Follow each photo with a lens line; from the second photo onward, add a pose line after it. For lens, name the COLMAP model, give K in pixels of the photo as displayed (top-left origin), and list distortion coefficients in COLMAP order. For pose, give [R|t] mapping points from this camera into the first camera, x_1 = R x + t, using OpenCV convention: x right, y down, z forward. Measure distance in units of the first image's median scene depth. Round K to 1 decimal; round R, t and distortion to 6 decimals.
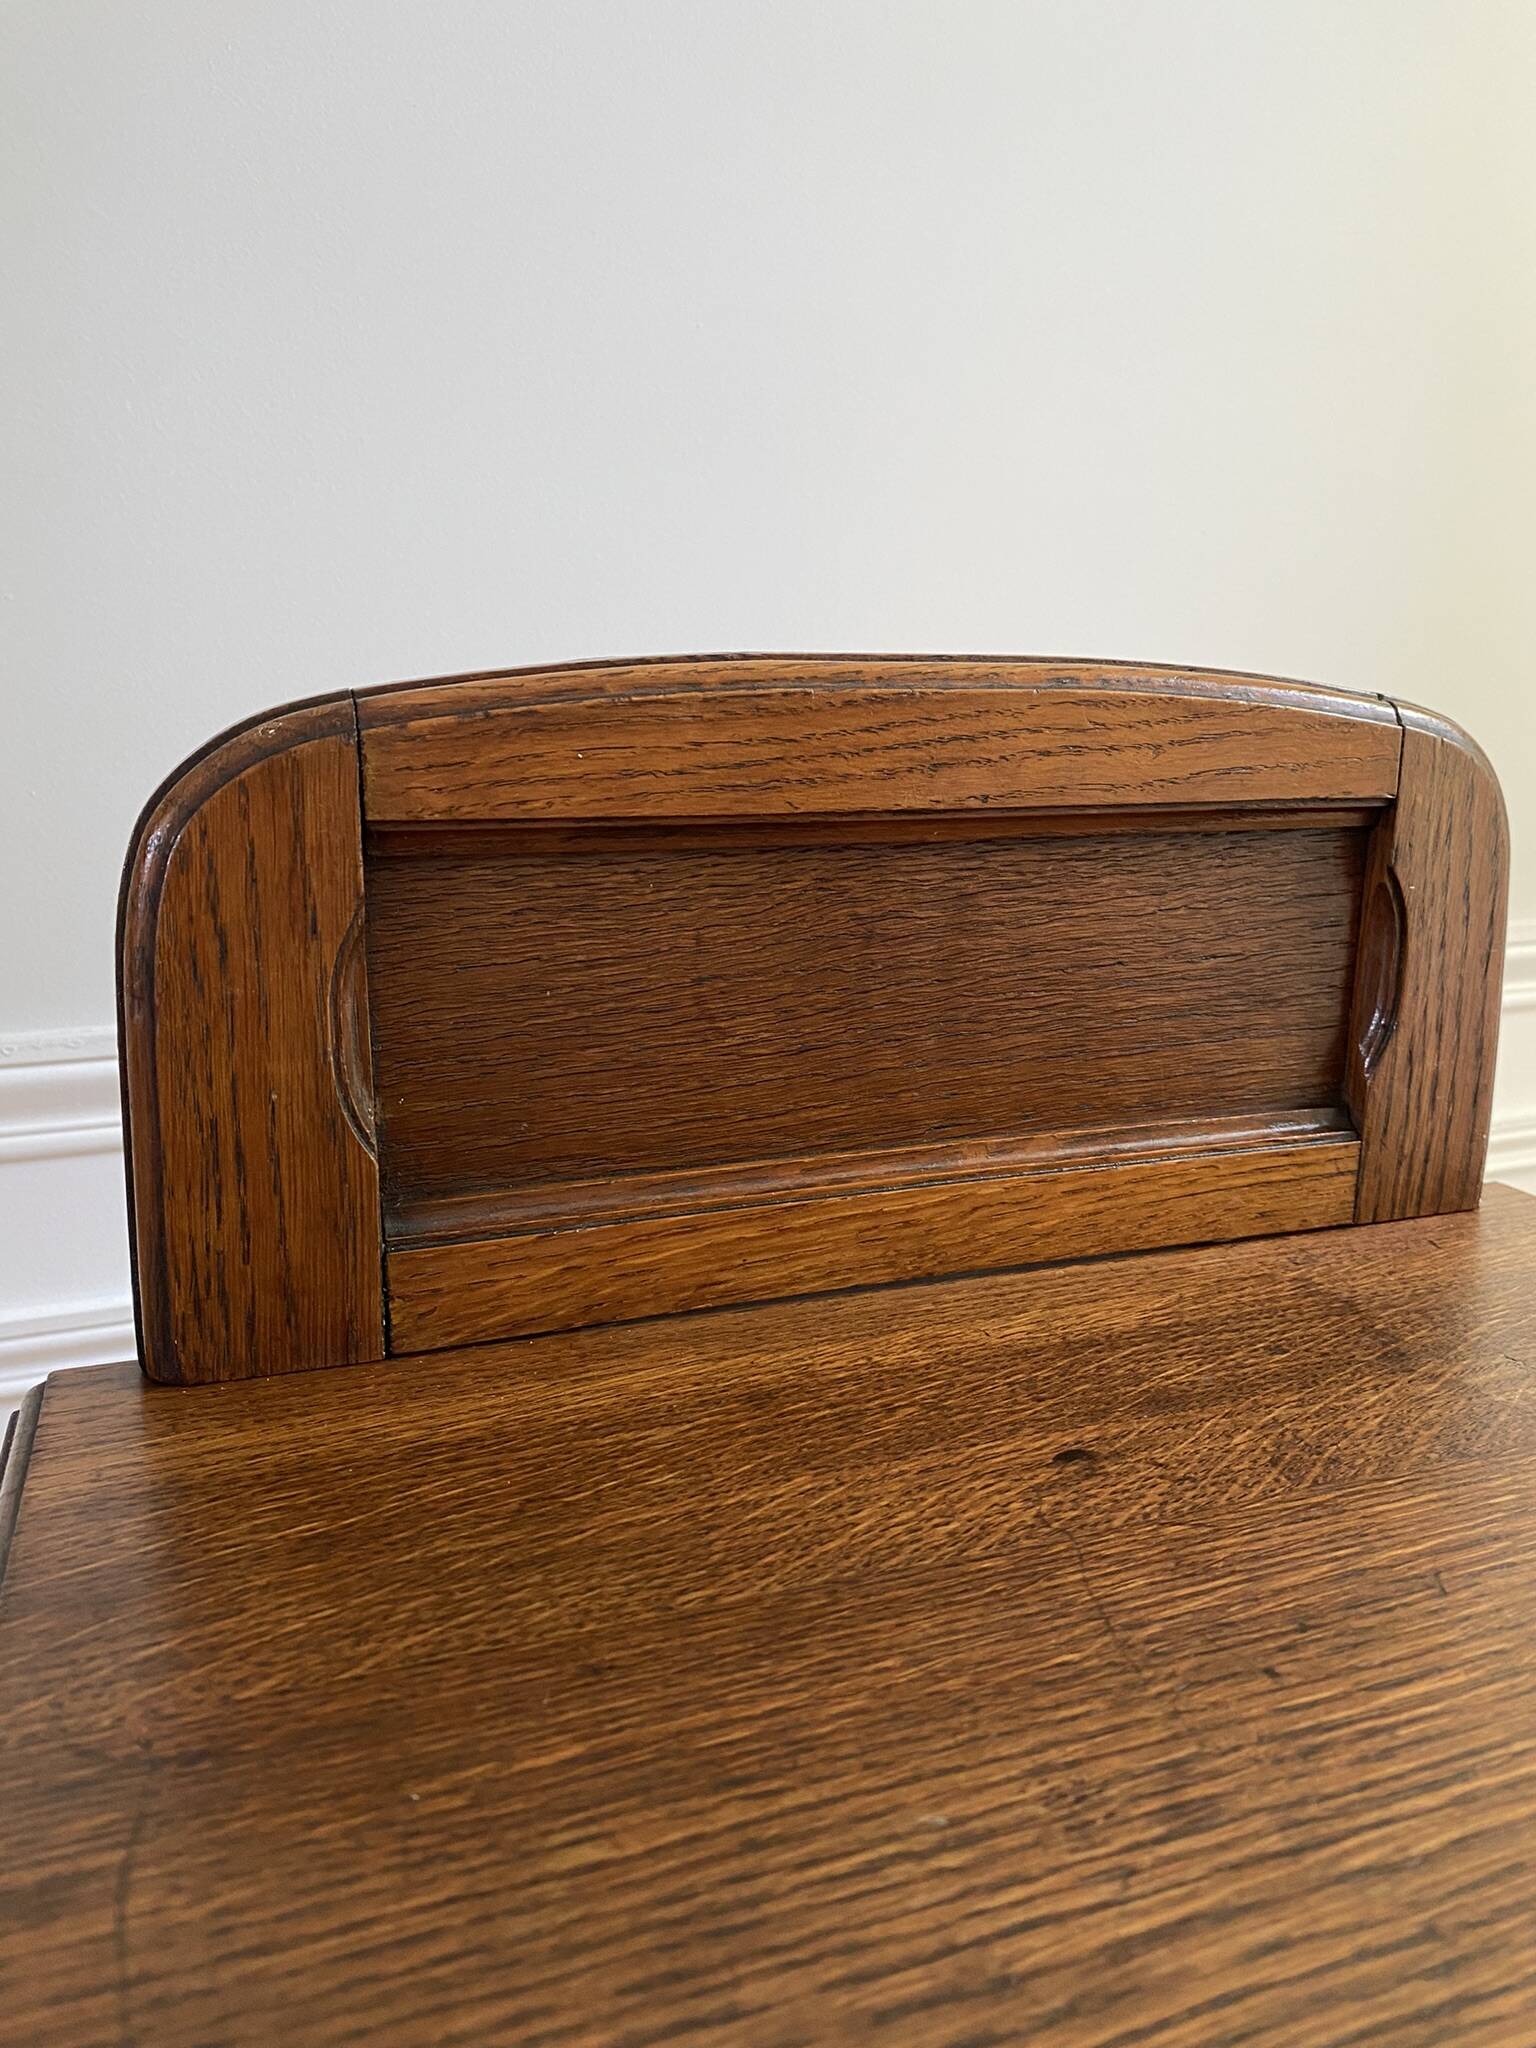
lens RADIAL K [[1527.8, 0, 768.0], [0, 1527.8, 1024.0], [0, 0, 1]] dist [0.131501, -0.247900]
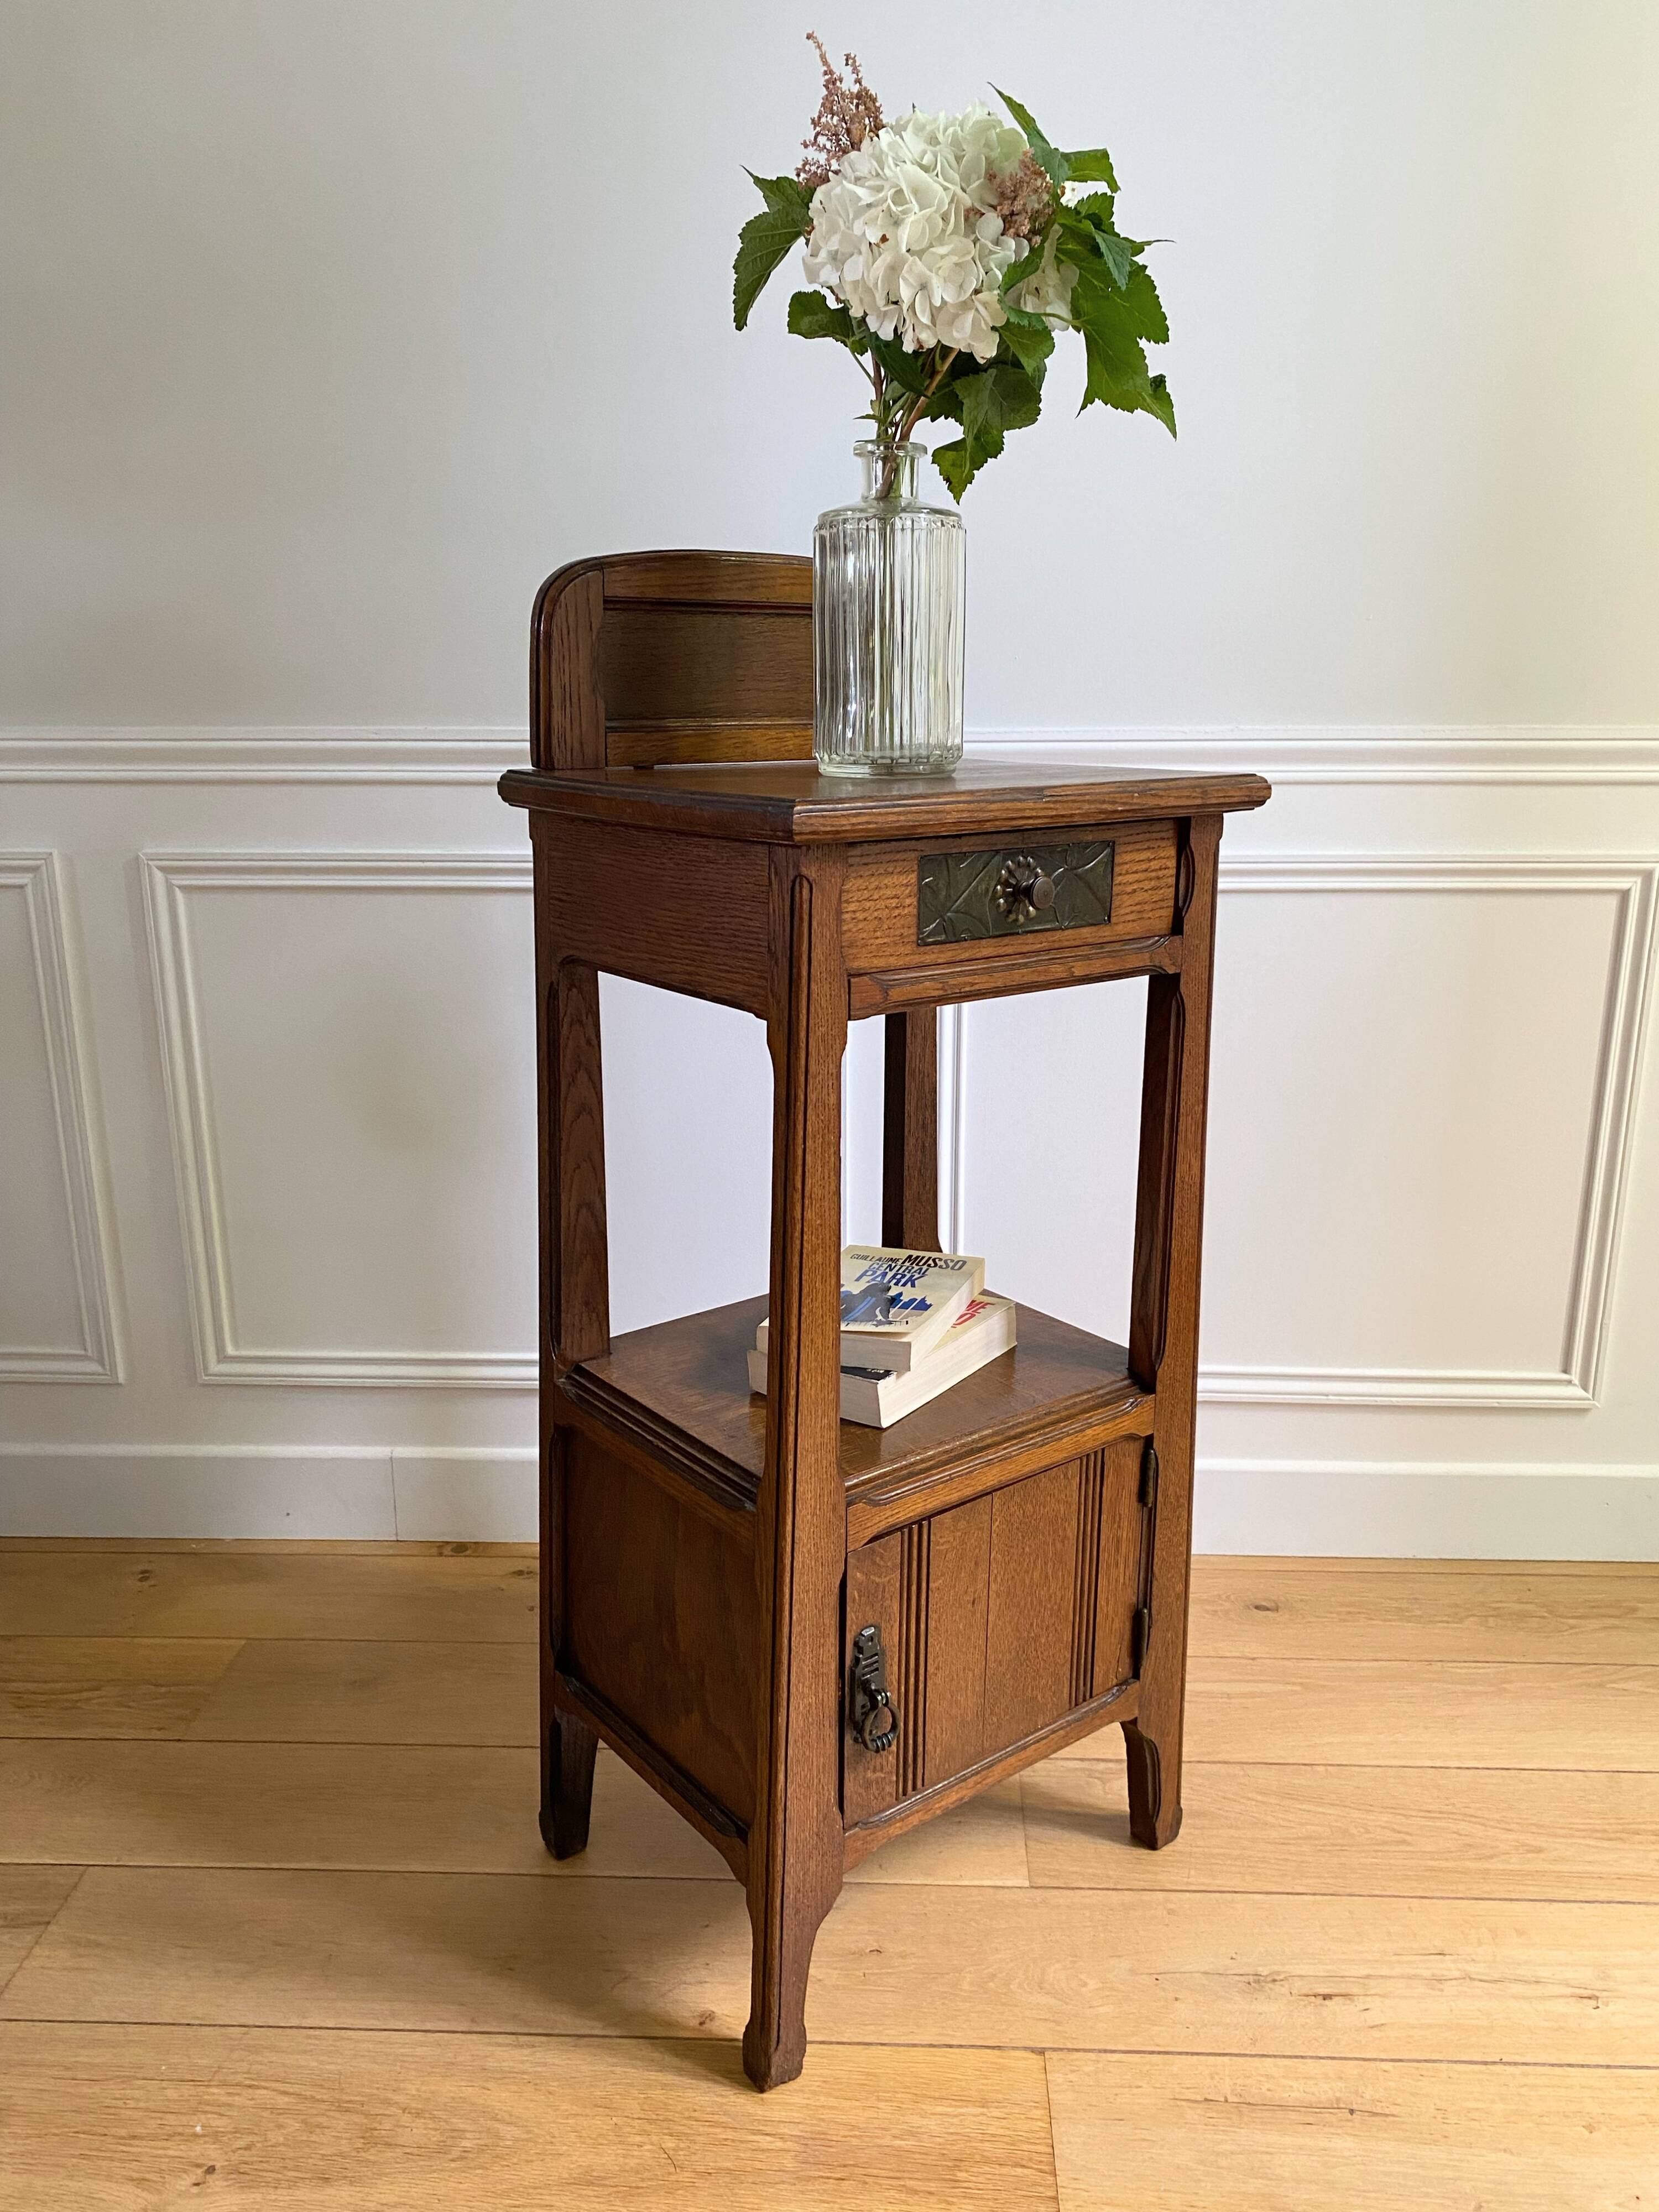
lens RADIAL K [[1671.6, 0, 820.4], [0, 1671.6, 1113.2], [0, 0, 1]] dist [-0.001491, -0.011325]
pose [[0.956555, -0.066797, 0.283795, -0.831983], [0.046978, 0.995994, 0.076085, 0.667655], [-0.287741, -0.059448, 0.955862, -2.475008]]
